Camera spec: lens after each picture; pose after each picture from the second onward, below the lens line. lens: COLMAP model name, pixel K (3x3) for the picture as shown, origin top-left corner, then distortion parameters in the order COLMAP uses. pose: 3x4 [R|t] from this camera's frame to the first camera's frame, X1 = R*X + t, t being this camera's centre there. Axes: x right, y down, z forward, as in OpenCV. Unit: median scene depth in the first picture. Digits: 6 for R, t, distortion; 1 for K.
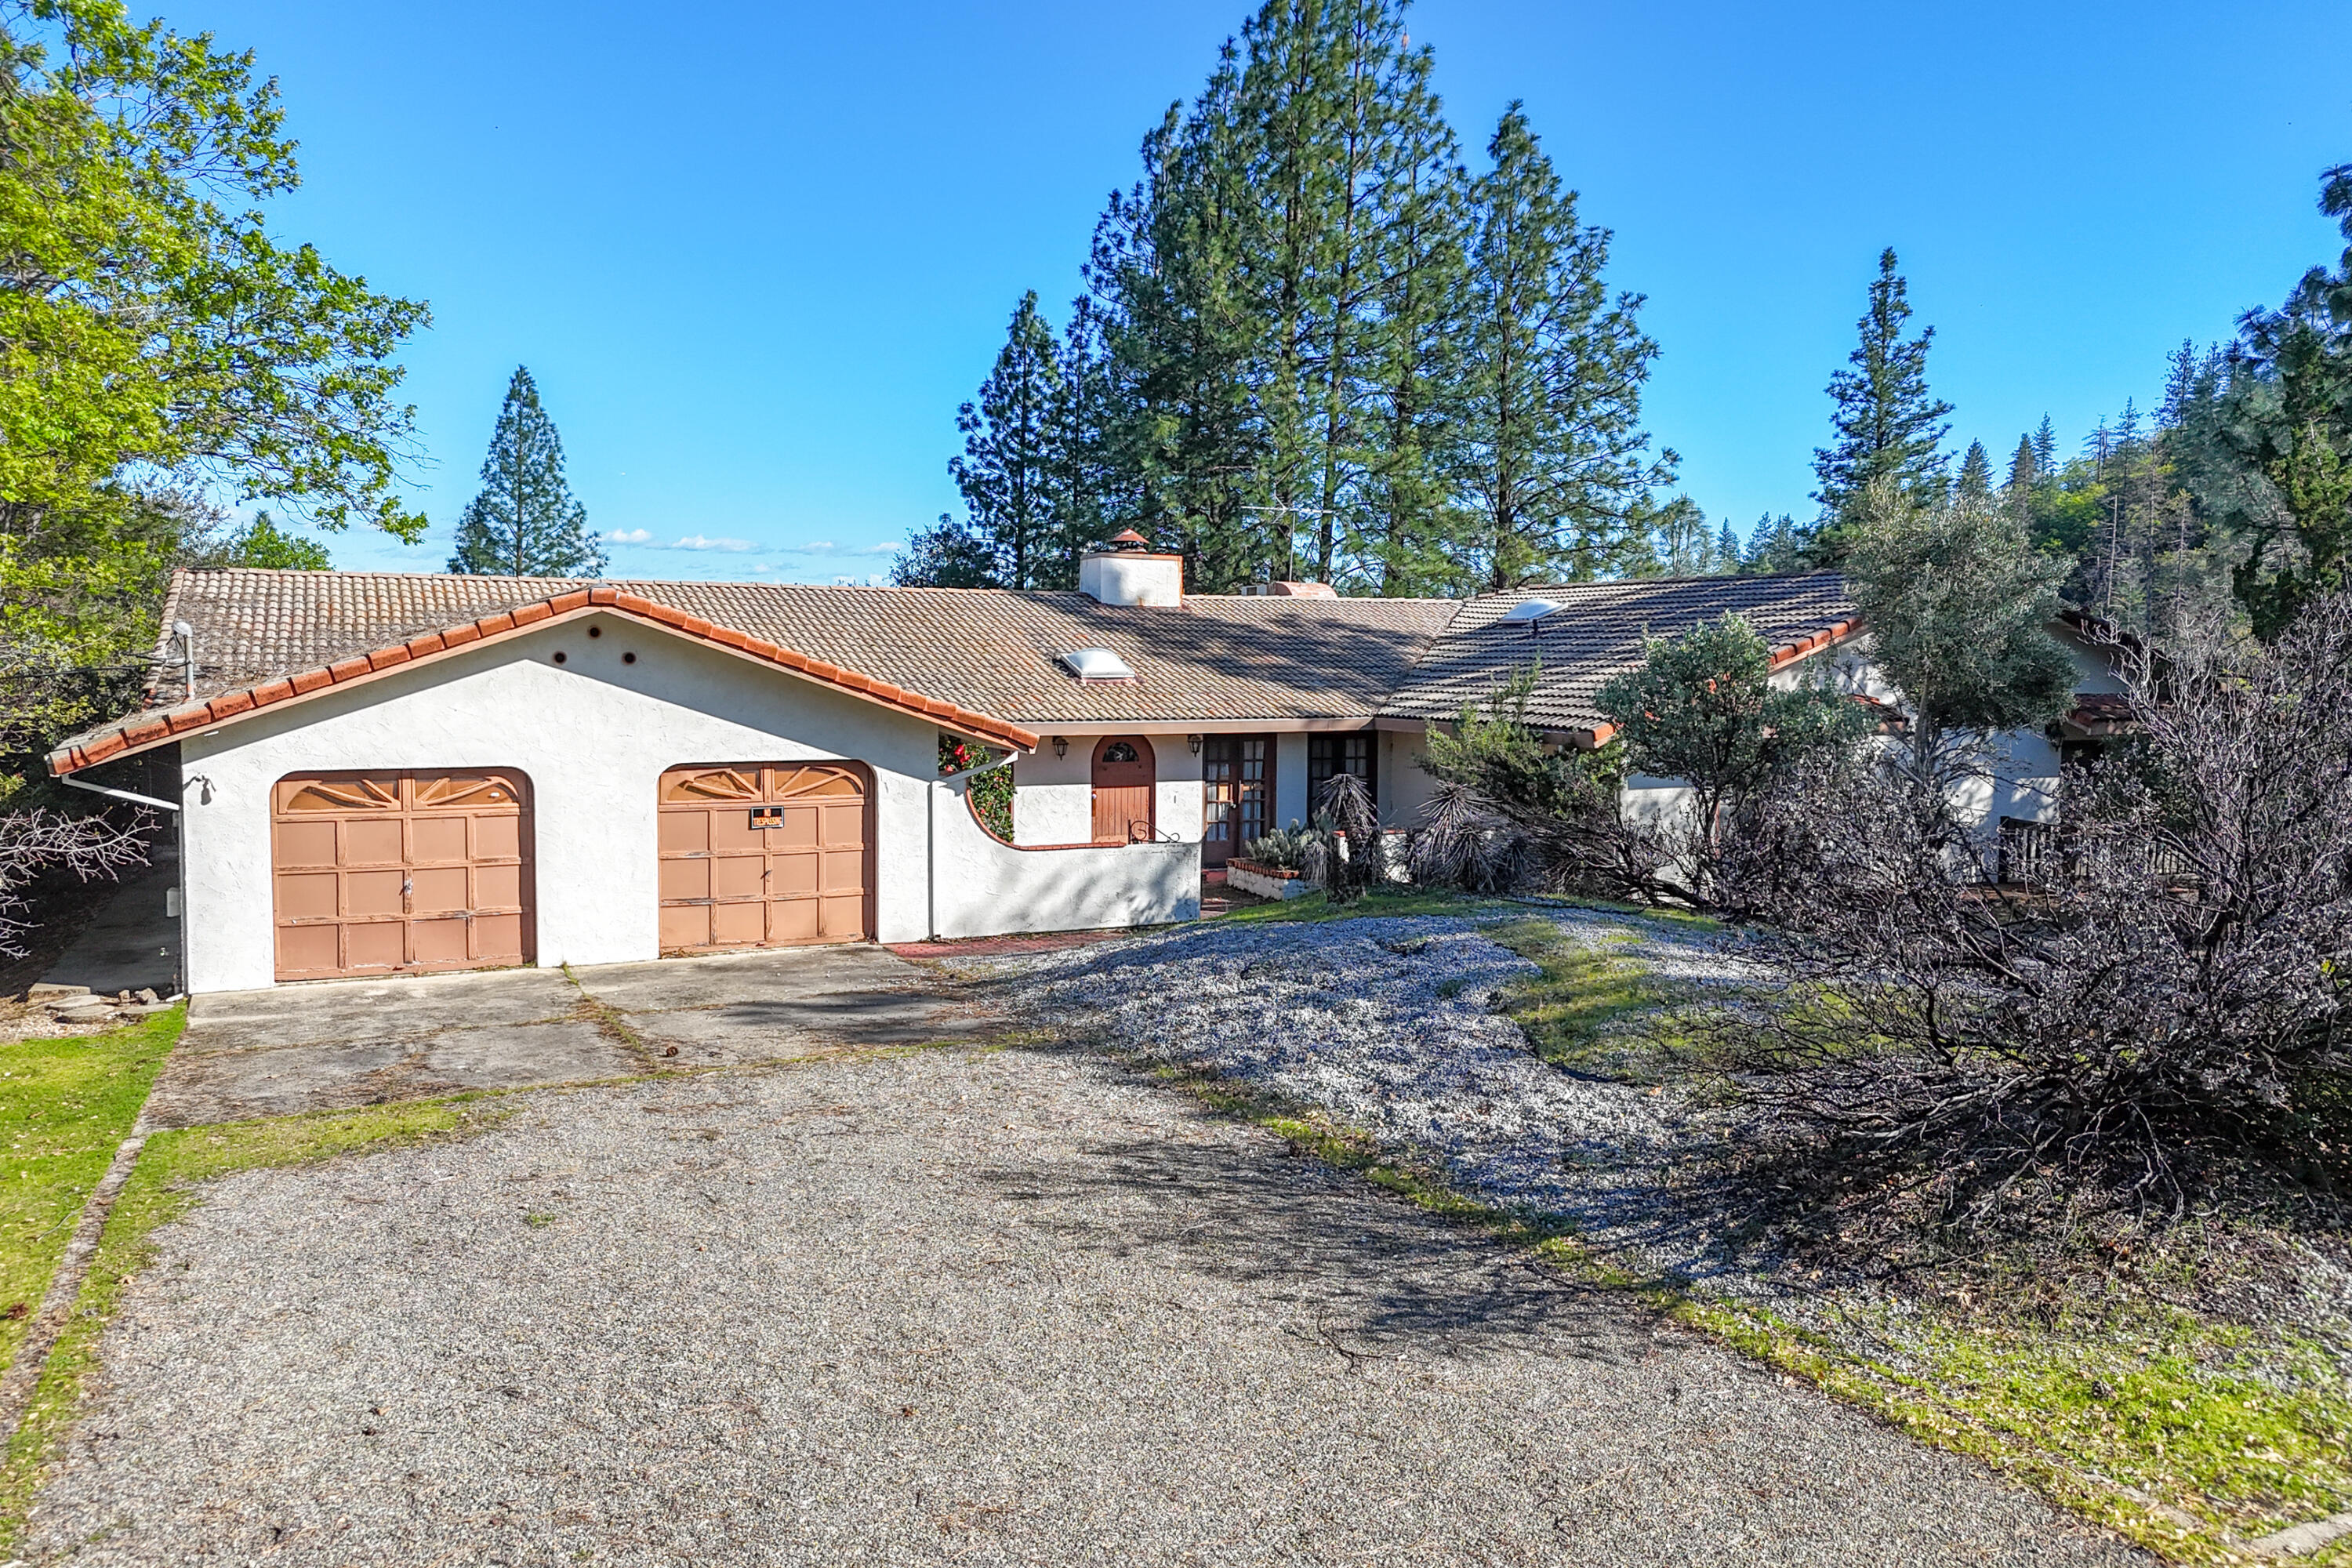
lens RADIAL K [[1754.5, 0, 1183.8], [0, 1754.5, 744.2], [0, 0, 1]] dist [0.071911, -0.063614]
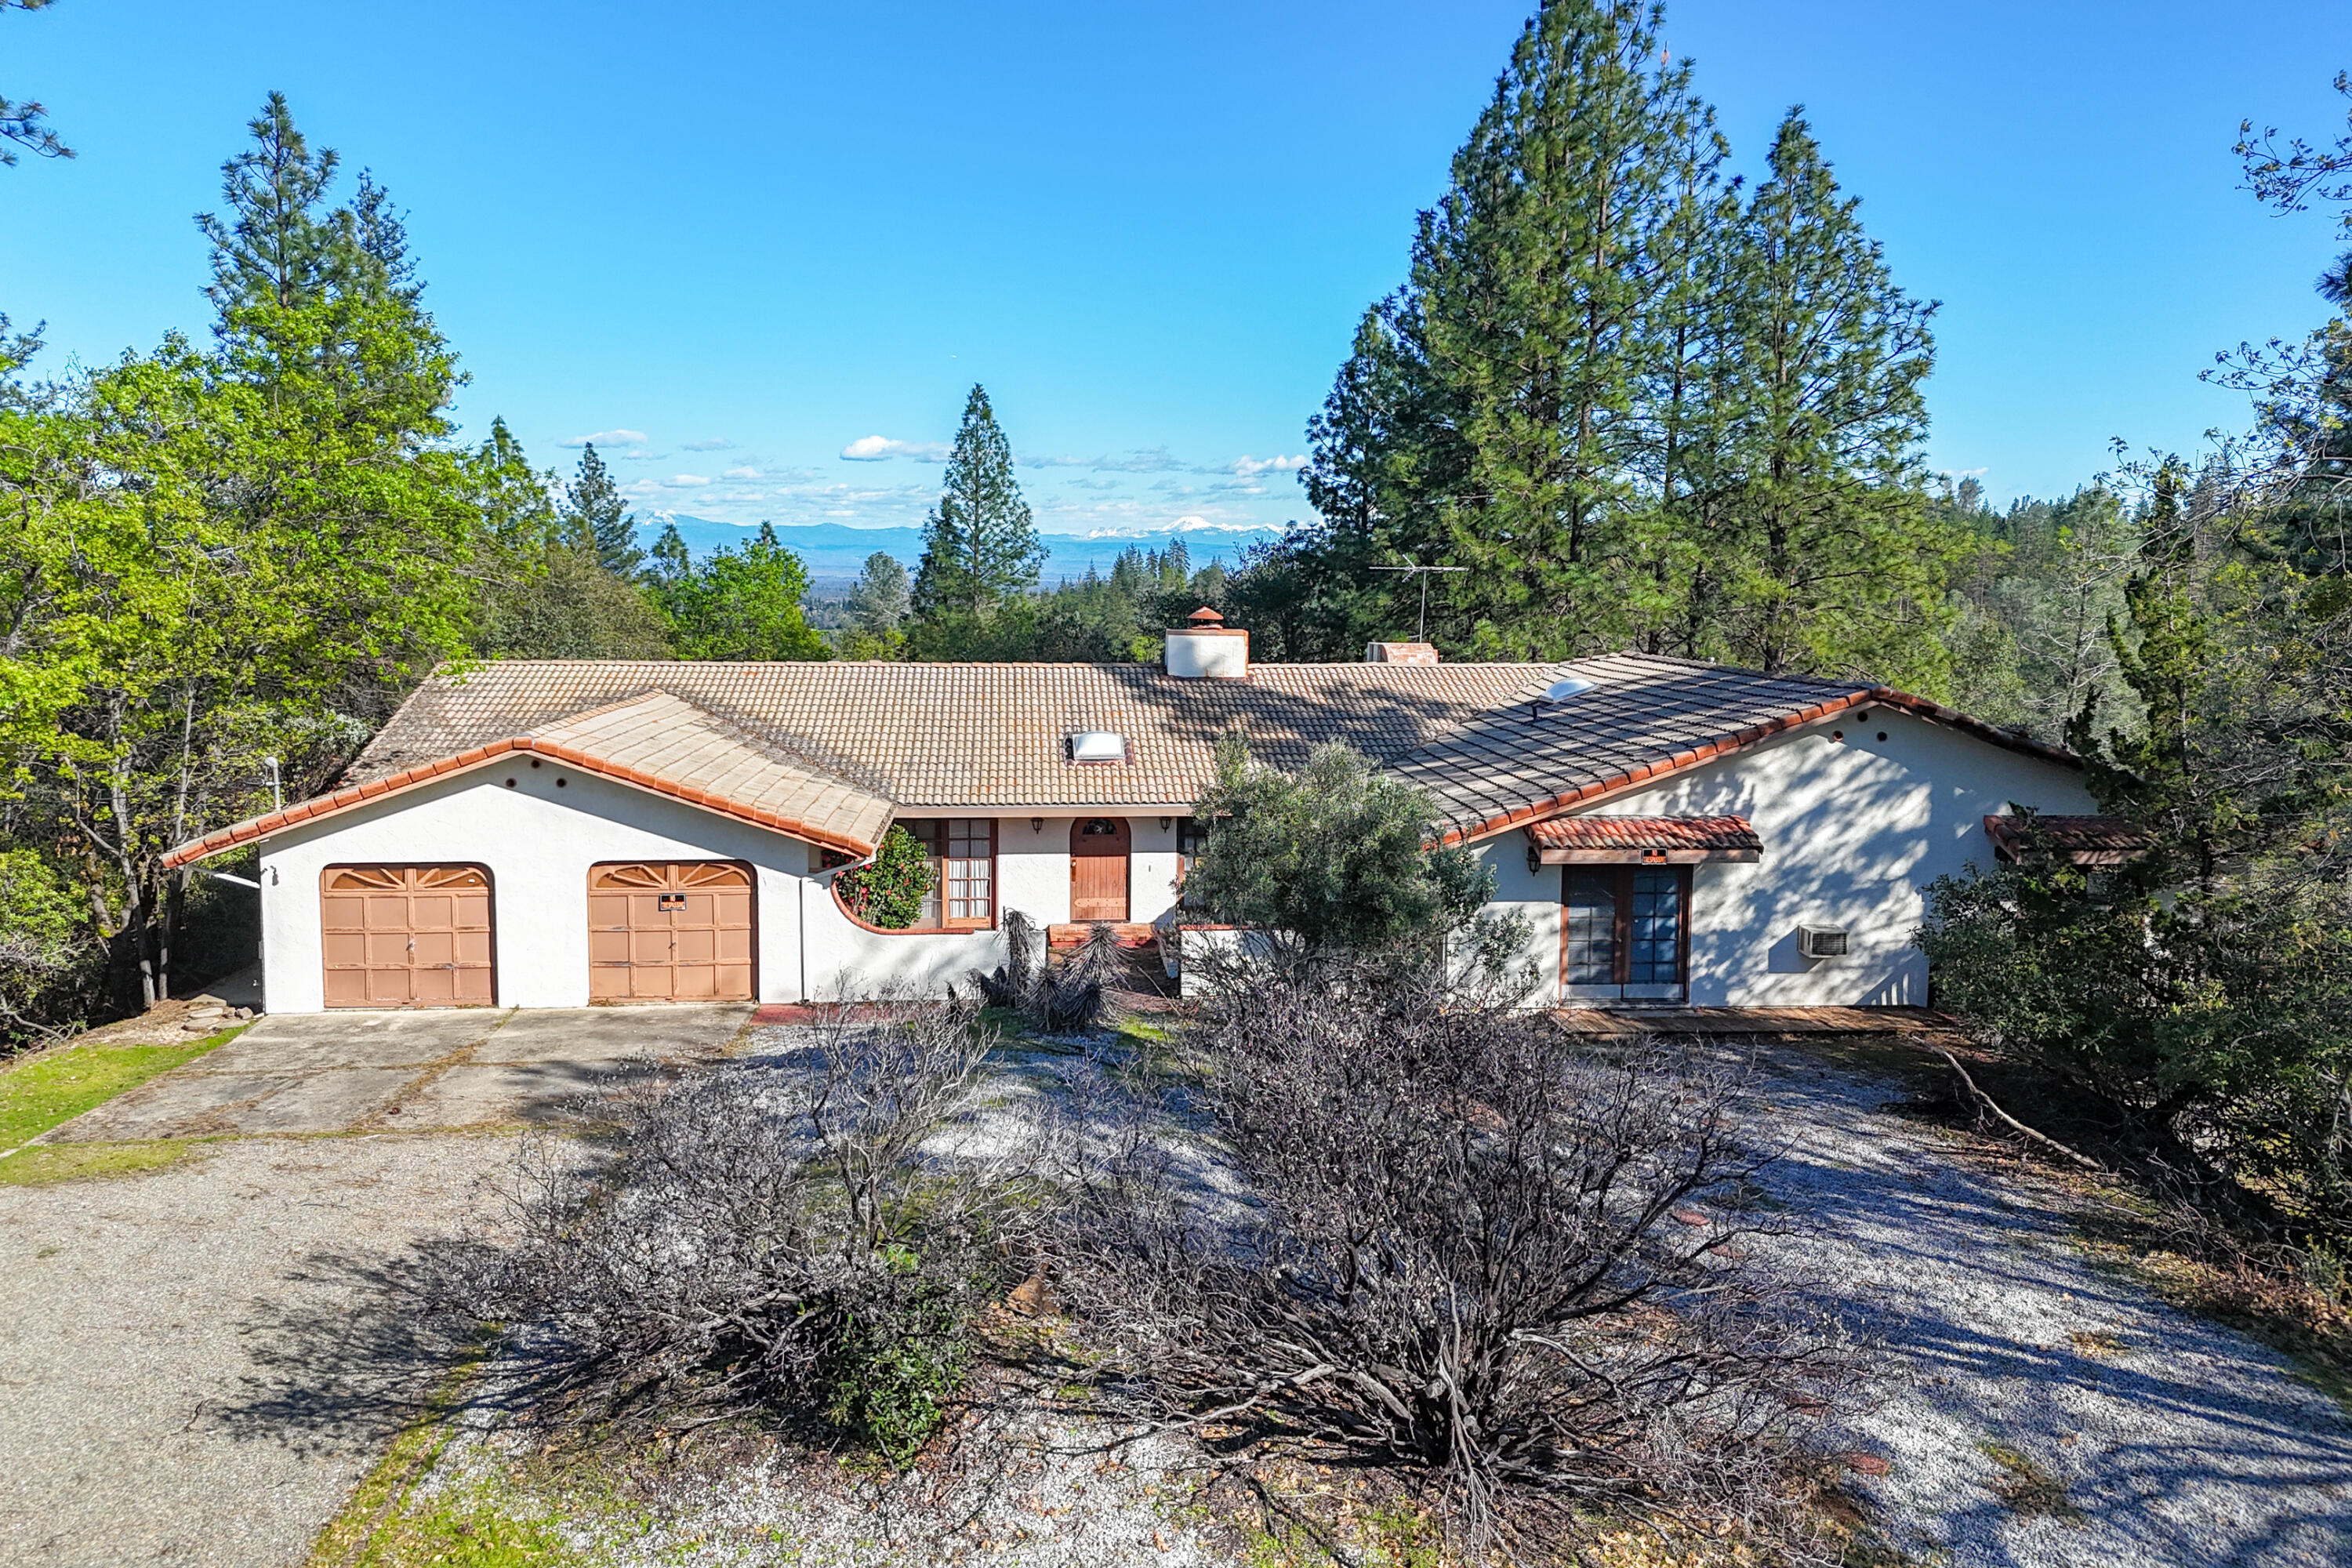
lens RADIAL K [[1754.5, 0, 1183.8], [0, 1754.5, 744.2], [0, 0, 1]] dist [0.071911, -0.063614]
pose [[0.935180, 0.036414, -0.352296, 0.575586], [-0.020032, 0.998547, 0.050034, -0.148687], [0.353606, -0.039734, 0.934550, -0.079897]]
